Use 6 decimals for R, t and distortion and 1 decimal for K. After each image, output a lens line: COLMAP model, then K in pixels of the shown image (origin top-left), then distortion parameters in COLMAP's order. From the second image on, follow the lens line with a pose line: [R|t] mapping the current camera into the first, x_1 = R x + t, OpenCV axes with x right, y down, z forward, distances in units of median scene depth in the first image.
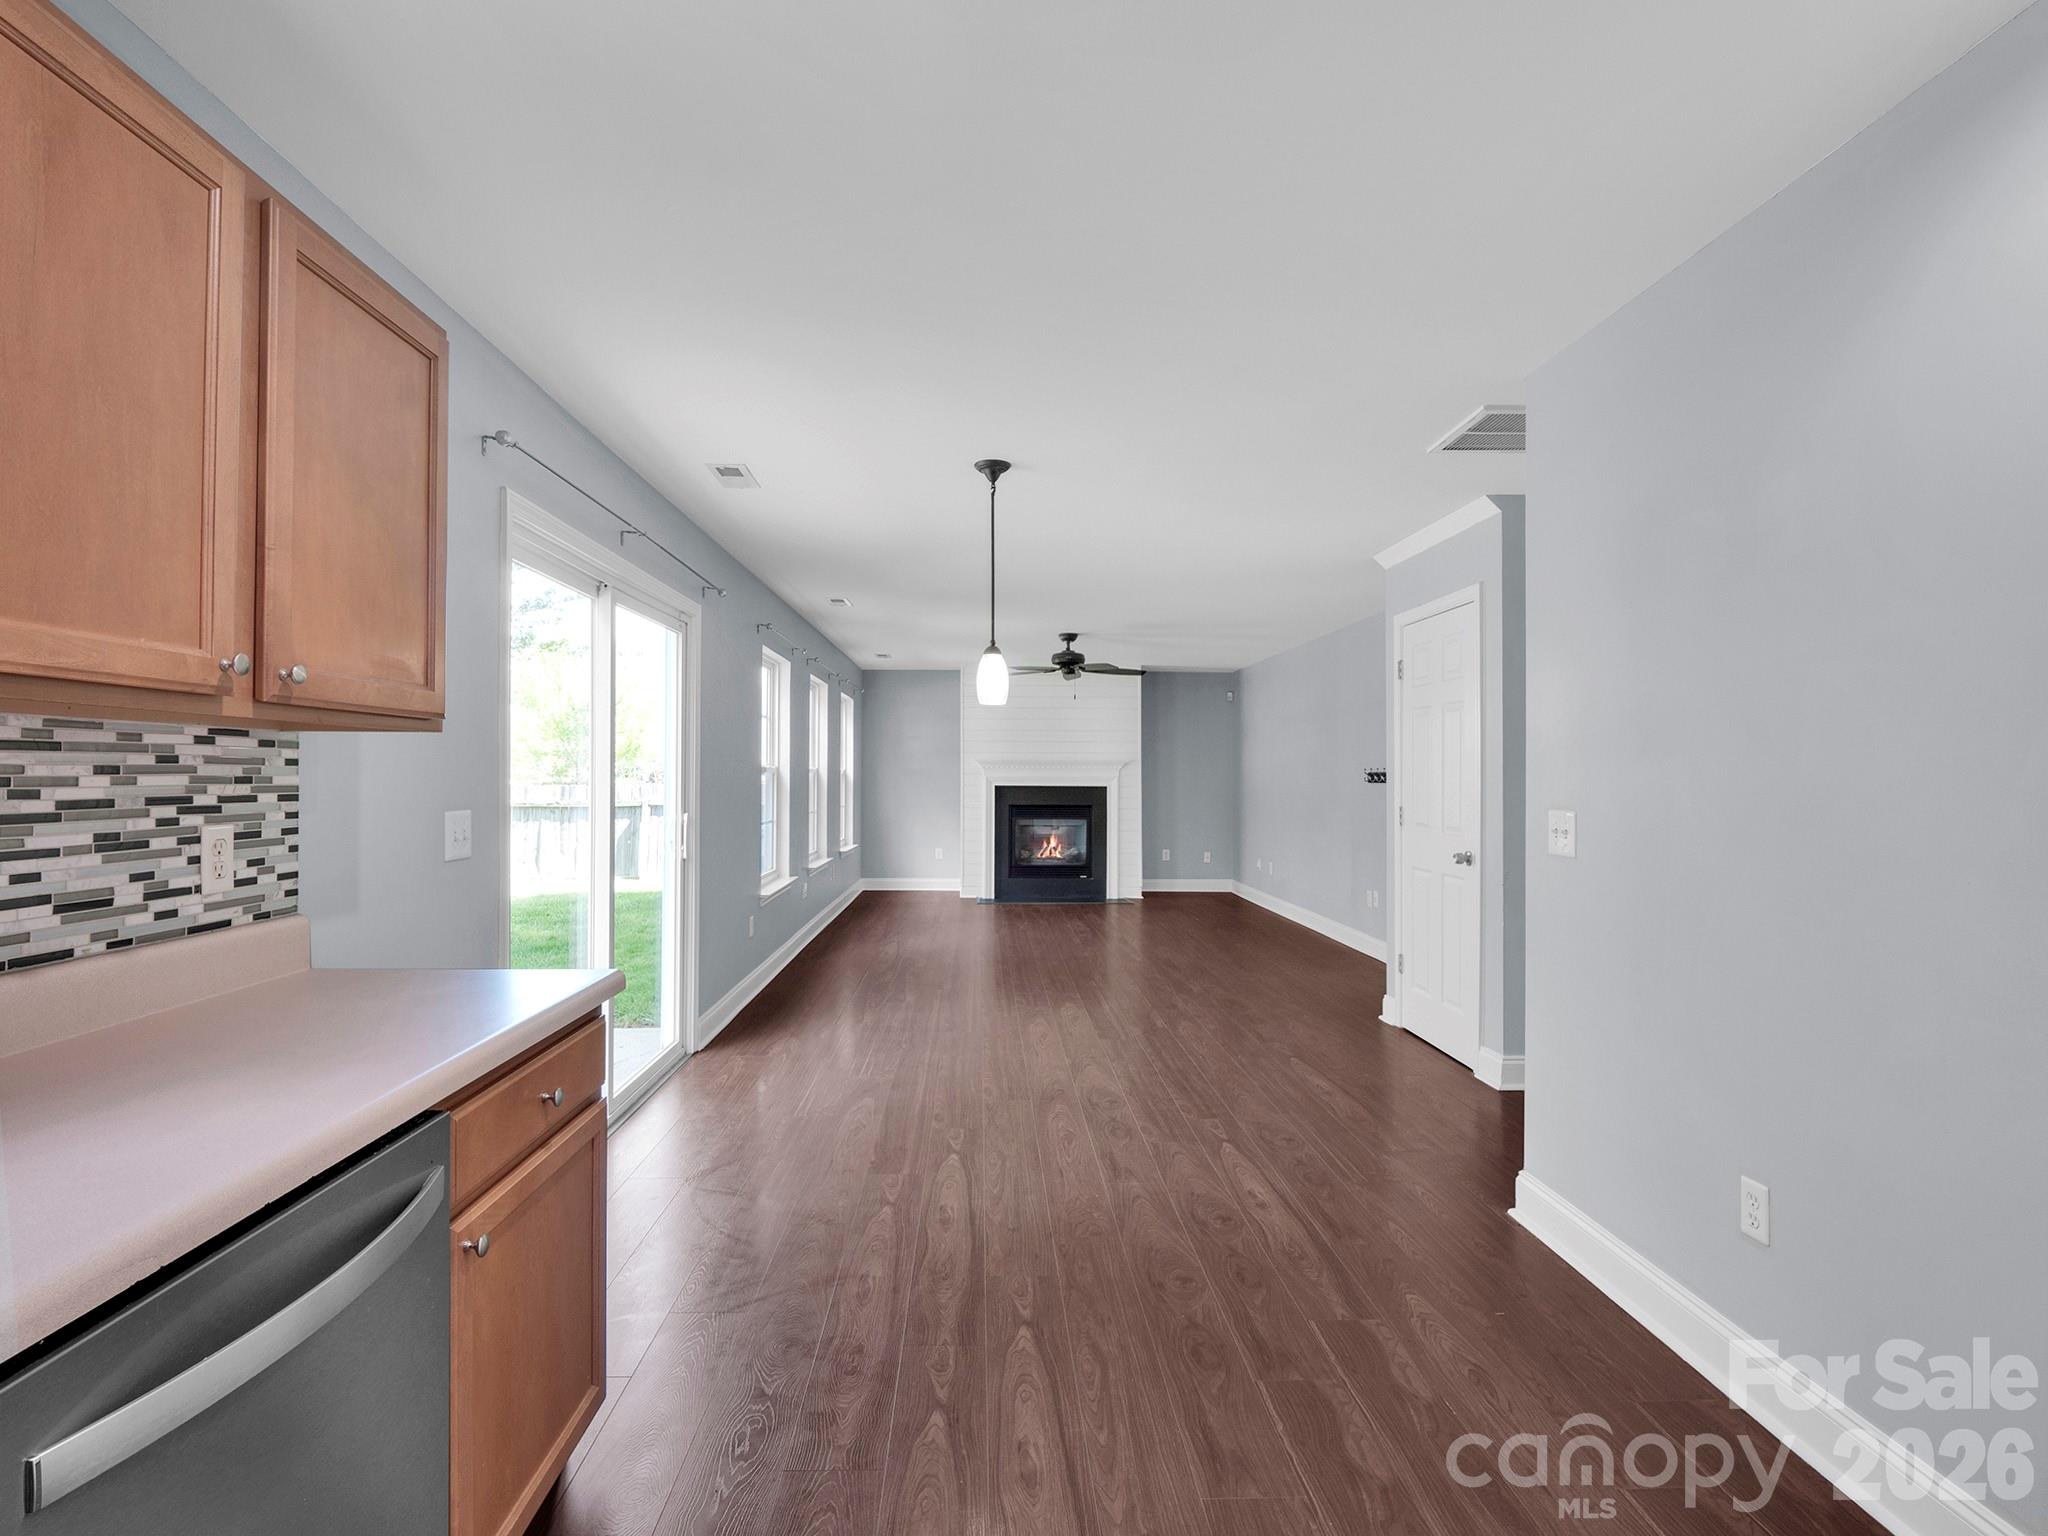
lens RADIAL K [[1023.9, 0, 1003.5], [0, 1023.9, 767.2], [0, 0, 1]] dist [-0.011340, -0.001453]
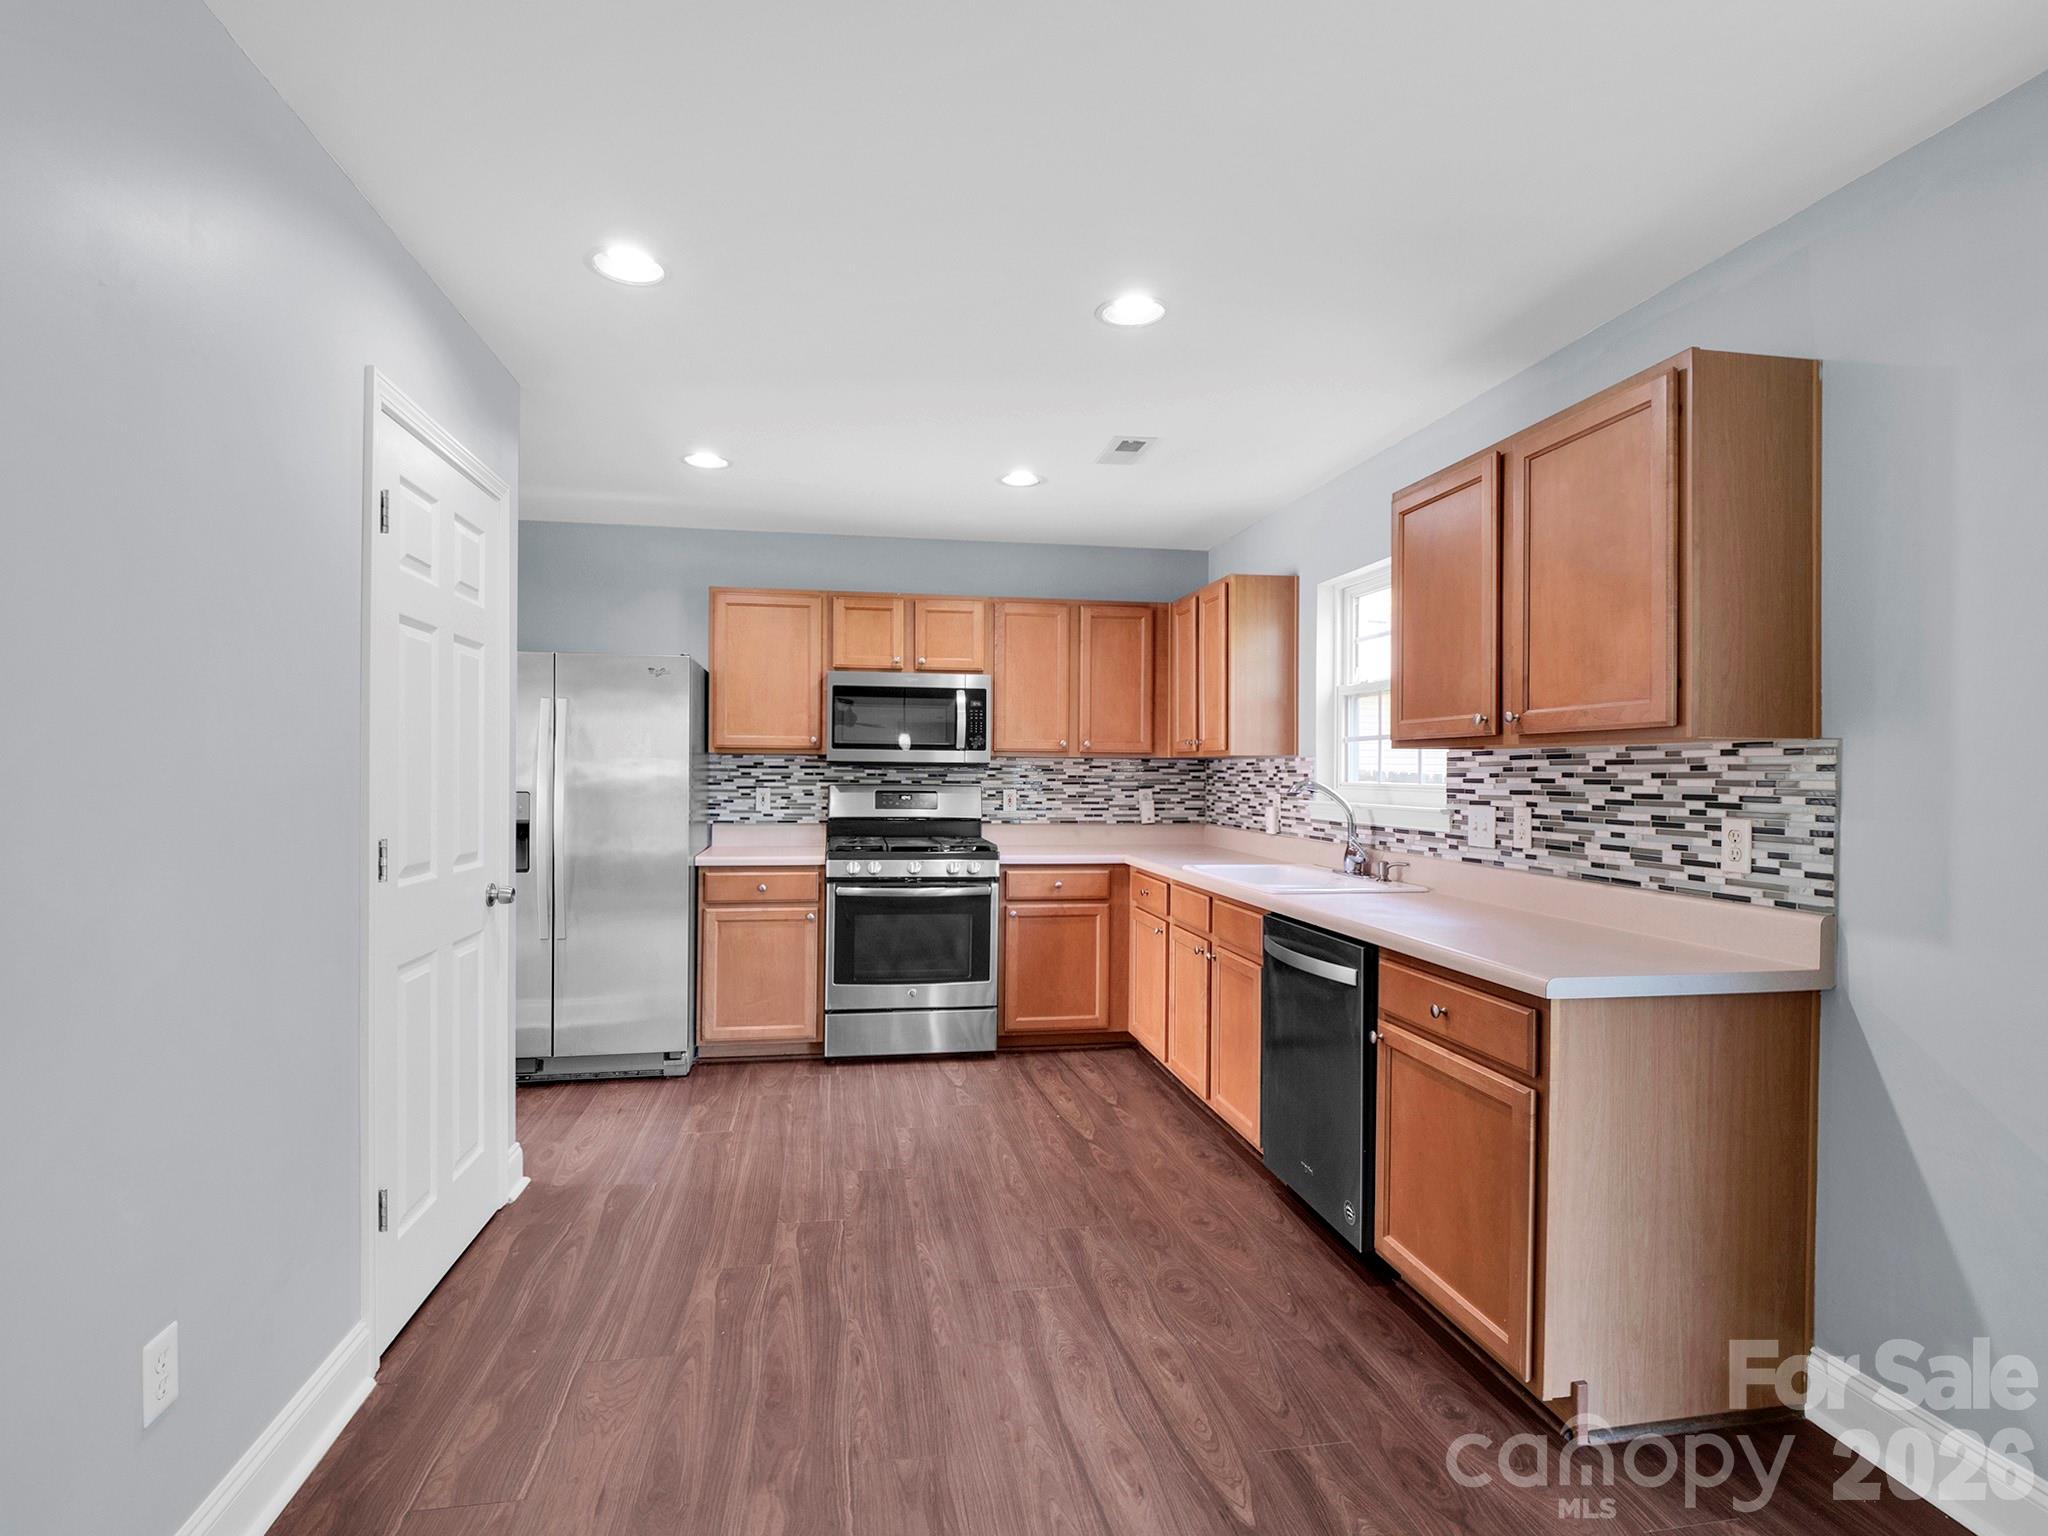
lens RADIAL K [[1023.9, 0, 974.6], [0, 1023.9, 772.7], [0, 0, 1]] dist [-0.011340, -0.001453]
pose [[-0.993540, -0.008517, -0.113158, 0.324259], [-0.007673, 0.999939, -0.007886, 0.017175], [0.113219, -0.006967, -0.993546, 2.225644]]
